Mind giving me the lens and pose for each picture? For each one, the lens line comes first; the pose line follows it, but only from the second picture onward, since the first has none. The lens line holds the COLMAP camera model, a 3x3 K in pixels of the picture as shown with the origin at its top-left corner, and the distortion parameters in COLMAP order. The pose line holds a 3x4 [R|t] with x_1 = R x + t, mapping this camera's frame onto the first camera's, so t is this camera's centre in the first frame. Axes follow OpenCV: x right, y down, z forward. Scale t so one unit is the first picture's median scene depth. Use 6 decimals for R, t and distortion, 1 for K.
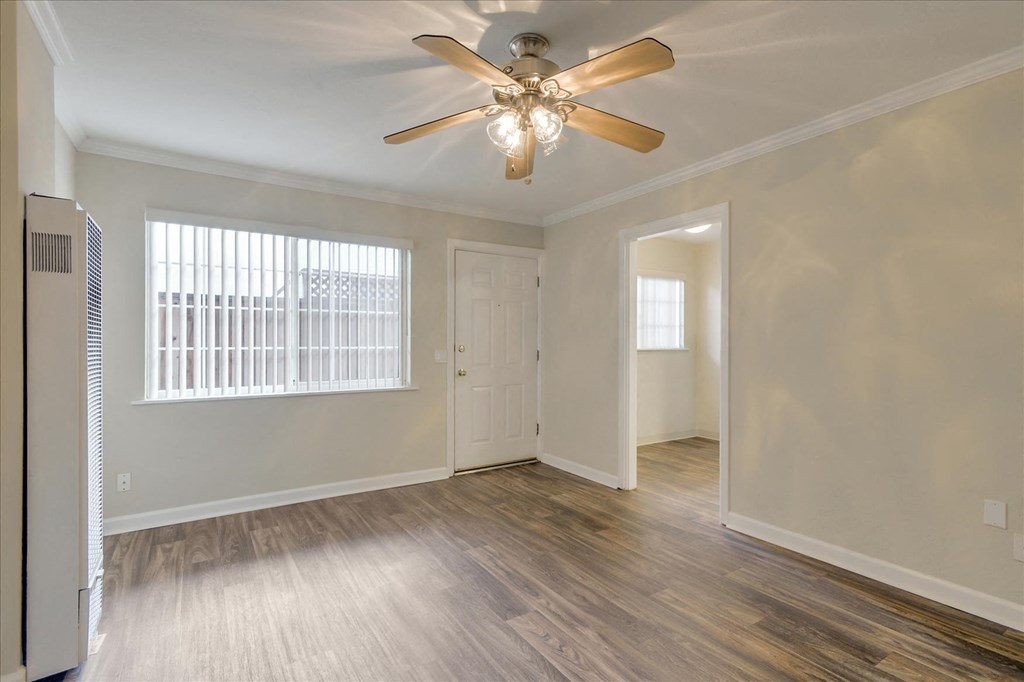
lens RADIAL K [[488.6, 0, 512.0], [0, 488.6, 341.0], [0, 0, 1]] dist [0.010408, -0.000296]
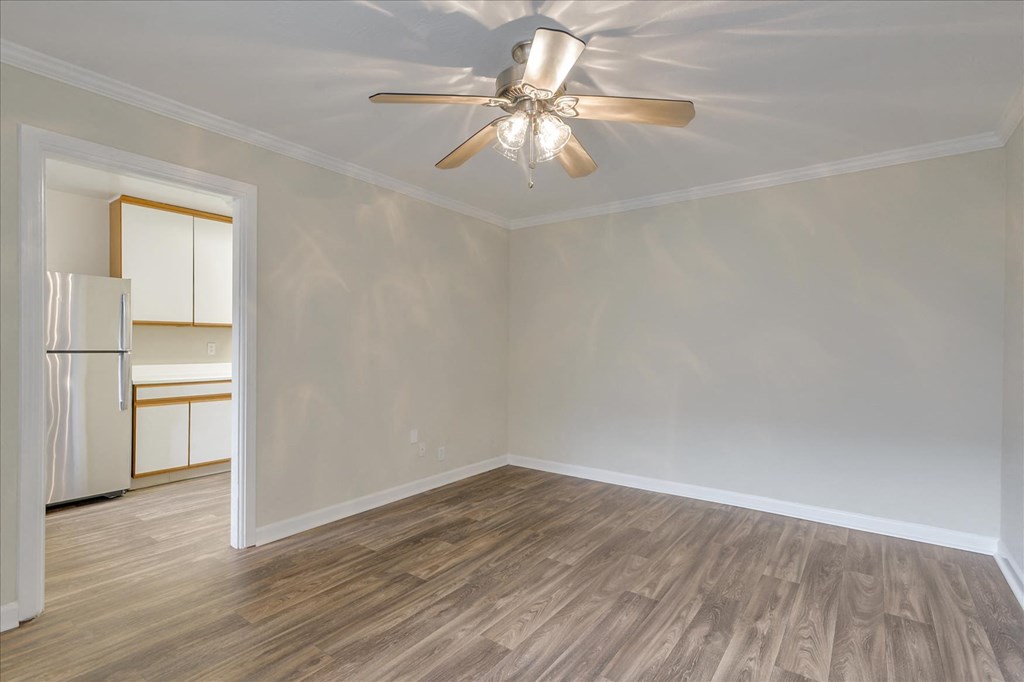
lens RADIAL K [[487.8, 0, 509.4], [0, 487.8, 351.0], [0, 0, 1]] dist [0.007518, -0.000204]
pose [[-0.349189, -0.017351, 0.936892, -0.810810], [-0.006578, 0.999849, 0.016065, 0.001382], [-0.937029, -0.000553, -0.349250, 1.256835]]
